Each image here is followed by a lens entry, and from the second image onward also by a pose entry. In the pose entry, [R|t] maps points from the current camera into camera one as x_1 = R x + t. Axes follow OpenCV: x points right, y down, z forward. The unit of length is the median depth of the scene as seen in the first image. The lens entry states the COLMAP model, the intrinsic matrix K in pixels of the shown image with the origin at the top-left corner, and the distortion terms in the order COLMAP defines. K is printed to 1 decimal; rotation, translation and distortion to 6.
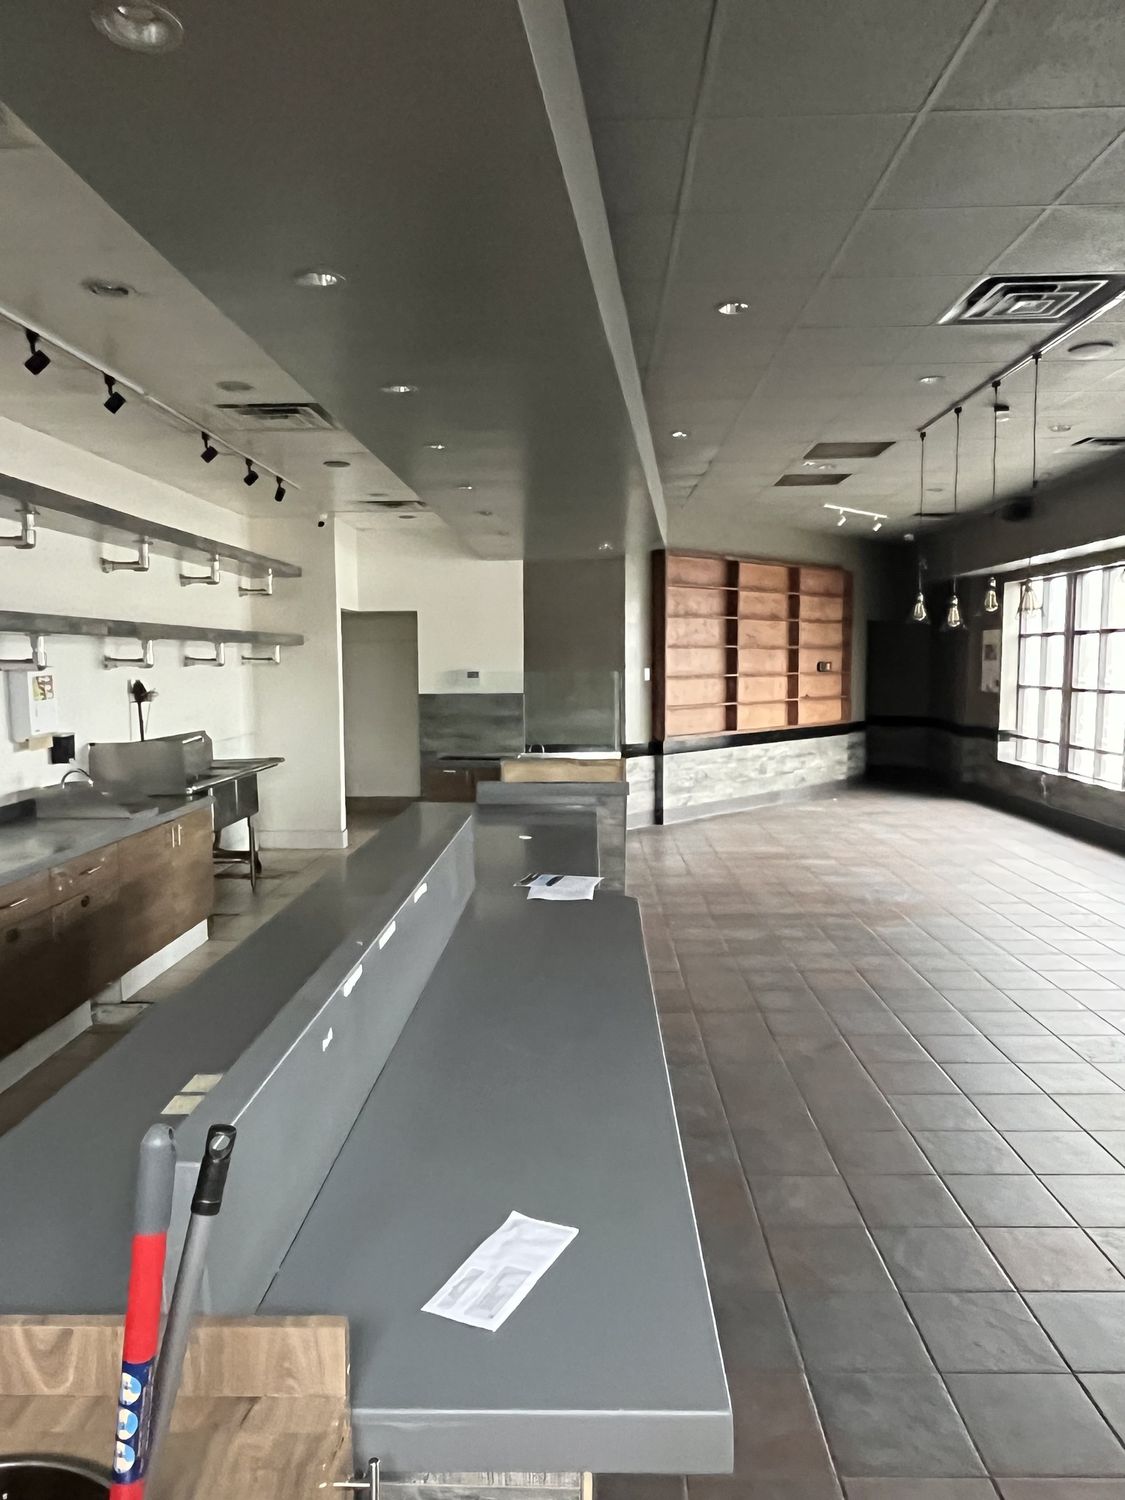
lens RADIAL K [[1020.9, 0, 564.0], [0, 1020.9, 750.0], [0, 0, 1]] dist [0.003551, -0.000432]
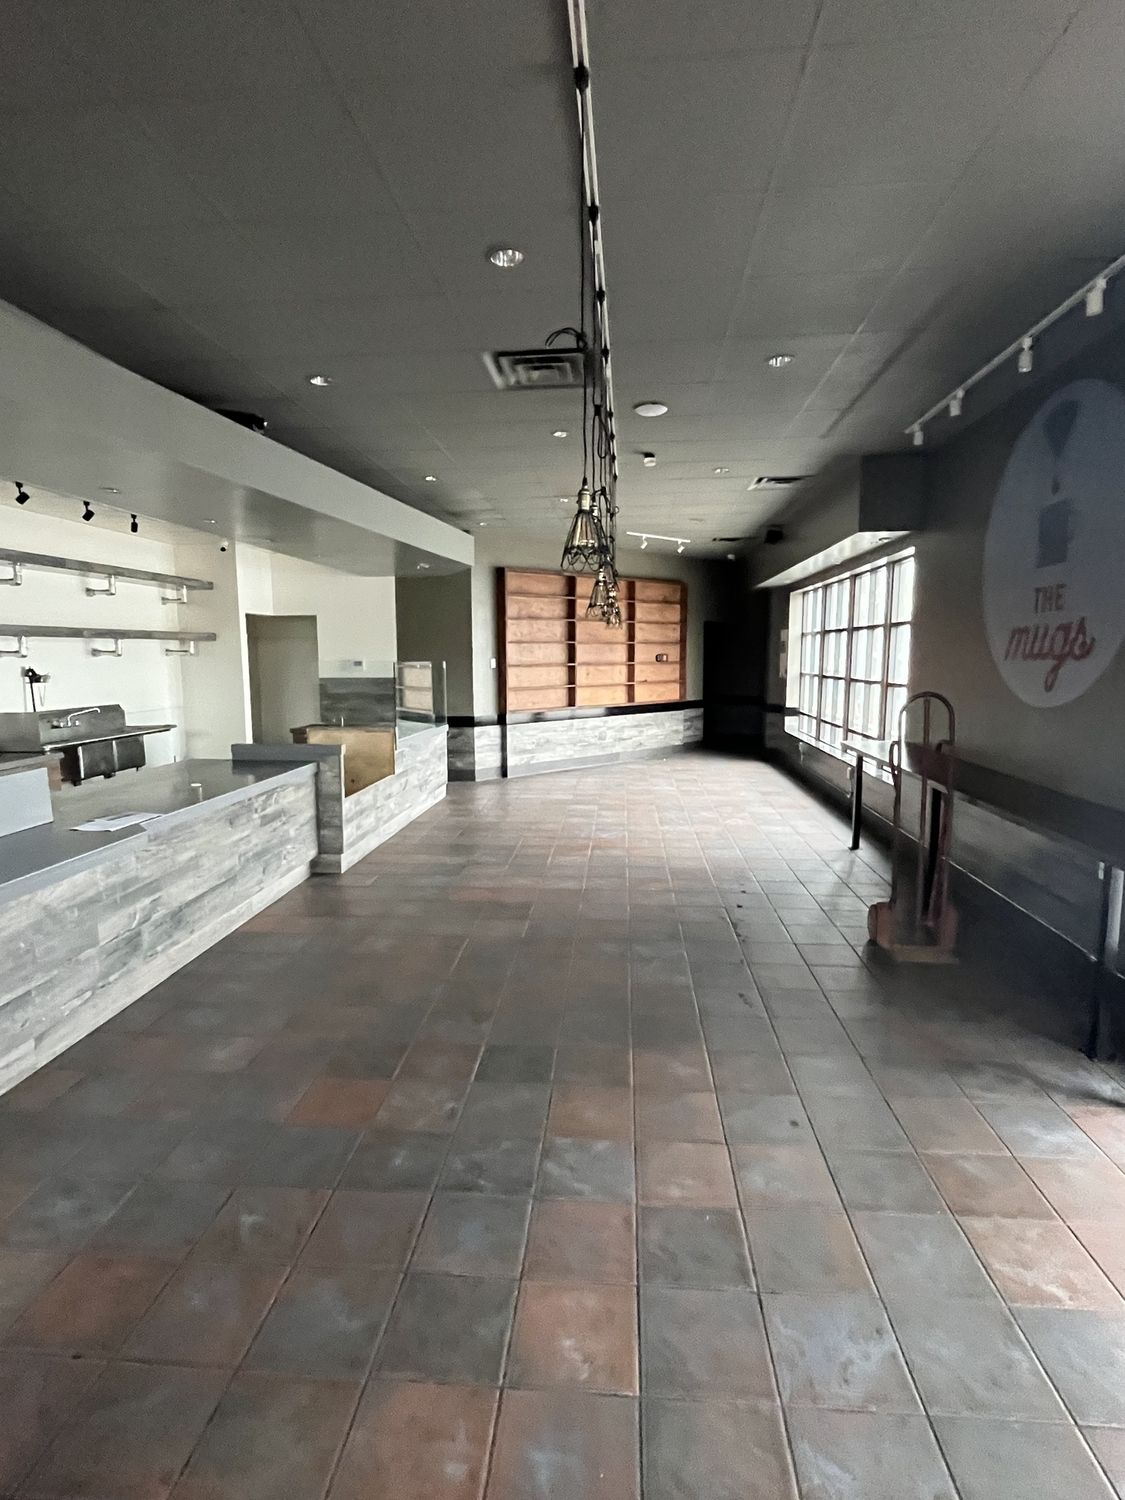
lens RADIAL K [[772.4, 0, 560.7], [0, 772.4, 751.8], [0, 0, 1]] dist [0.000029, -0.000078]
pose [[0.998095, 0.009745, -0.060916, 0.217143], [-0.007292, 0.999159, 0.040361, -0.000984], [0.061258, -0.039840, 0.997327, 0.008557]]
